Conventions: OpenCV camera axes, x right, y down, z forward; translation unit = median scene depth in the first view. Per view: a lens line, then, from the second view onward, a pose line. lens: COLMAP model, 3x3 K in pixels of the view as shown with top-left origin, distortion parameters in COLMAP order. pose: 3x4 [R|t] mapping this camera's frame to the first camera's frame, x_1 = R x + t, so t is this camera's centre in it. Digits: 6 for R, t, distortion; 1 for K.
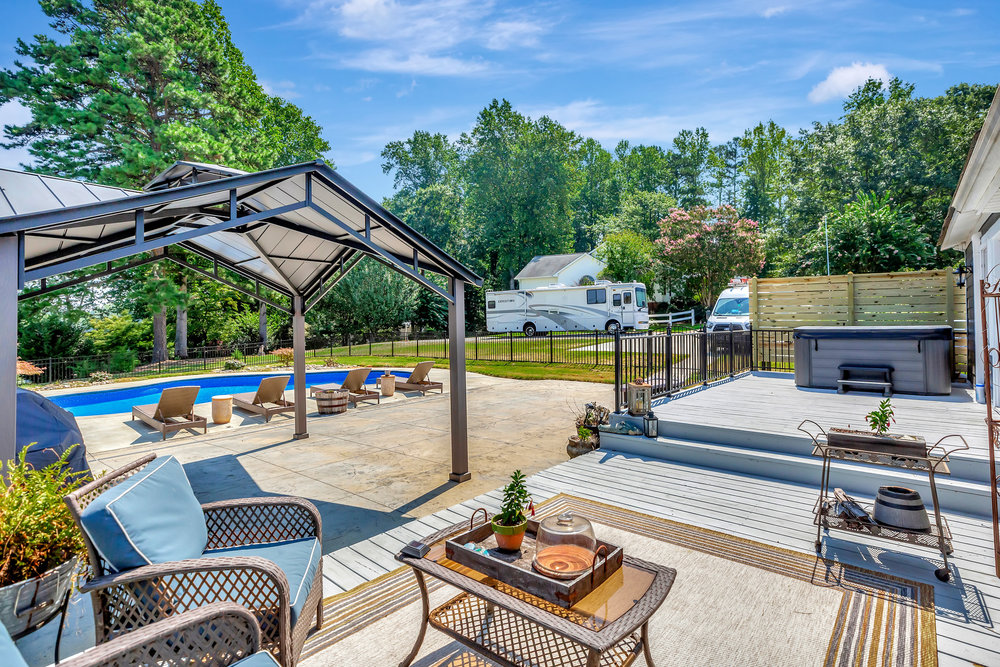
lens RADIAL K [[489.1, 0, 503.8], [0, 489.1, 326.5], [0, 0, 1]] dist [-0.023037, 0.029087]
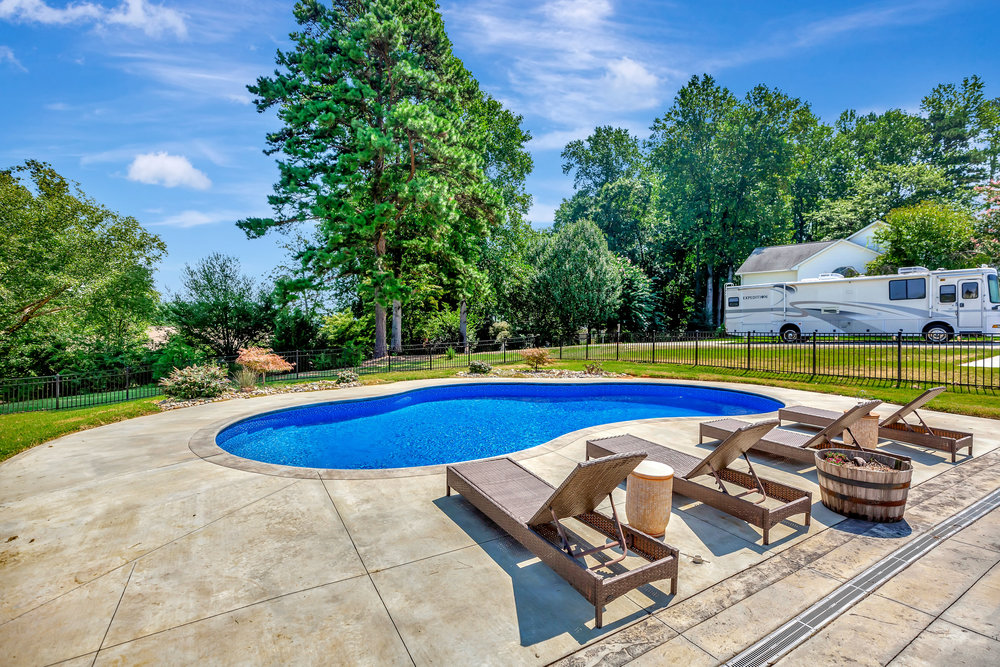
lens RADIAL K [[465.7, 0, 503.6], [0, 465.7, 345.2], [0, 0, 1]] dist [-0.000171, 0.000193]
pose [[0.948187, 0.029906, -0.316303, -0.111393], [-0.019787, 0.999186, 0.035158, 0.006135], [0.317097, -0.027078, 0.948007, 0.115824]]
